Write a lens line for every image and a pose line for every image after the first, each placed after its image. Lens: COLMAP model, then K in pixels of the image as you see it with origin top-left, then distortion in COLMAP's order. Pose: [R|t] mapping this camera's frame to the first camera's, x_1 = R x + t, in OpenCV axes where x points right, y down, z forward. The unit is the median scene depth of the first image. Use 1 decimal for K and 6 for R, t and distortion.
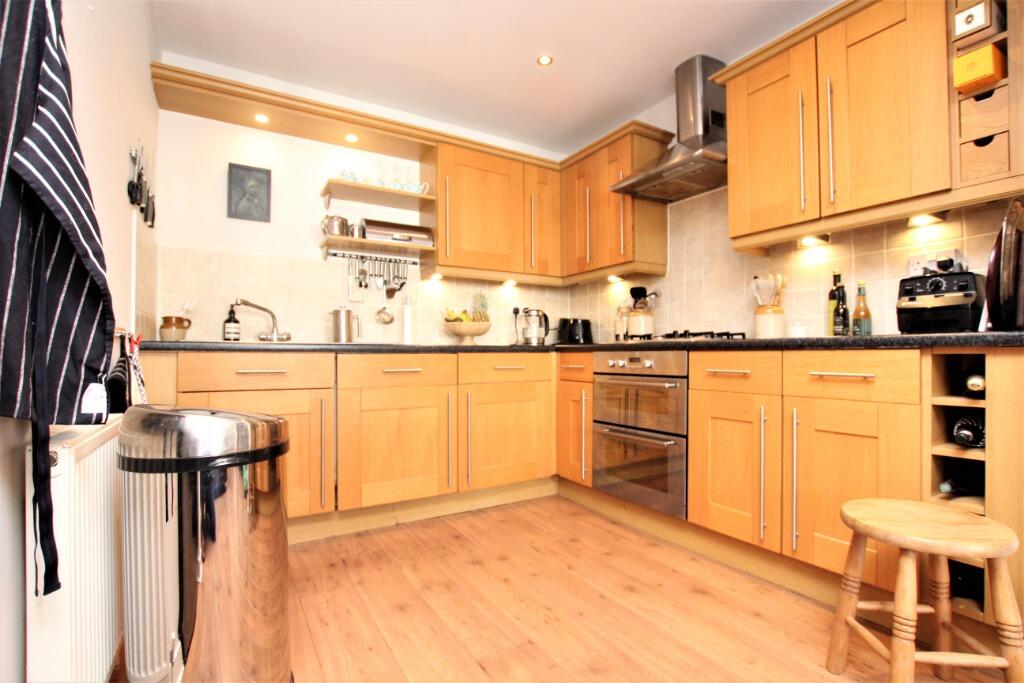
lens RADIAL K [[473.1, 0, 517.8], [0, 473.1, 347.3], [0, 0, 1]] dist [-0.030164, 0.002304]
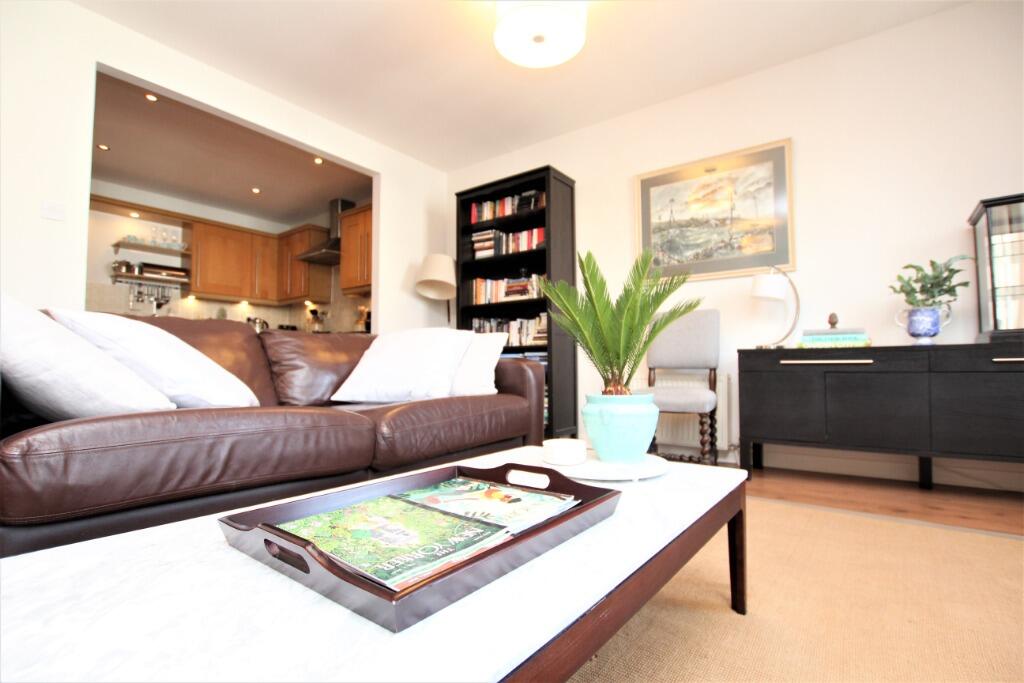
lens RADIAL K [[473.1, 0, 511.6], [0, 473.1, 349.1], [0, 0, 1]] dist [-0.030164, 0.002304]
pose [[0.929557, 0.020192, 0.368126, 0.325602], [-0.013980, 0.999711, -0.019534, 0.059844], [-0.368414, 0.013012, 0.929571, -1.119894]]
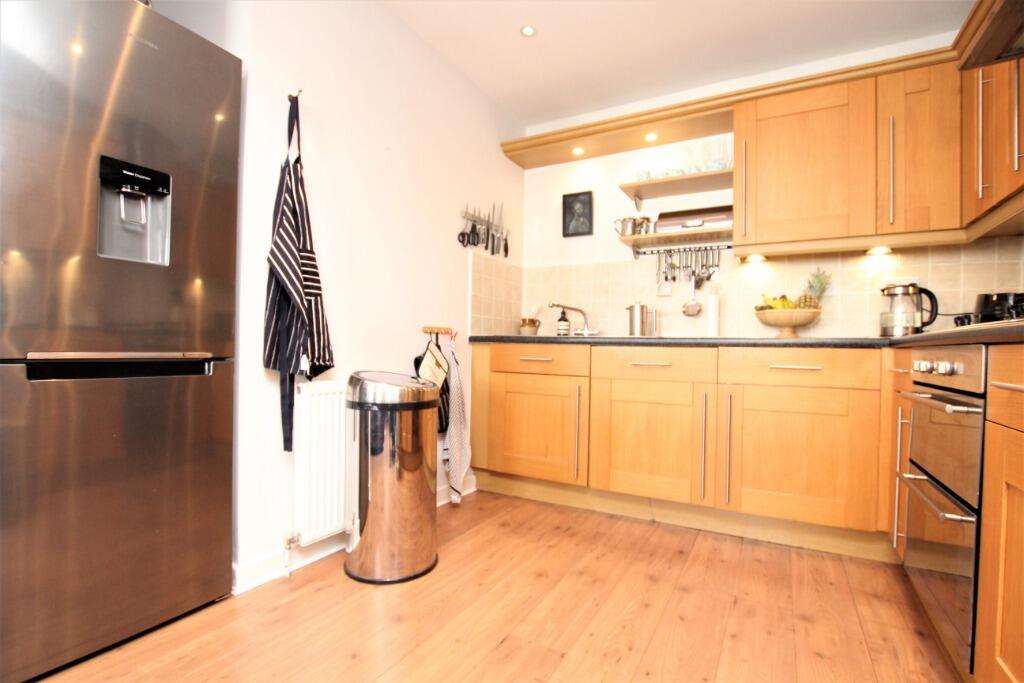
lens RADIAL K [[473.1, 0, 515.2], [0, 473.1, 347.0], [0, 0, 1]] dist [-0.030164, 0.002304]
pose [[0.494689, 0.010010, -0.869012, 0.415288], [-0.005083, 0.999950, 0.008625, 0.006295], [0.869055, 0.000150, 0.494715, 0.244845]]
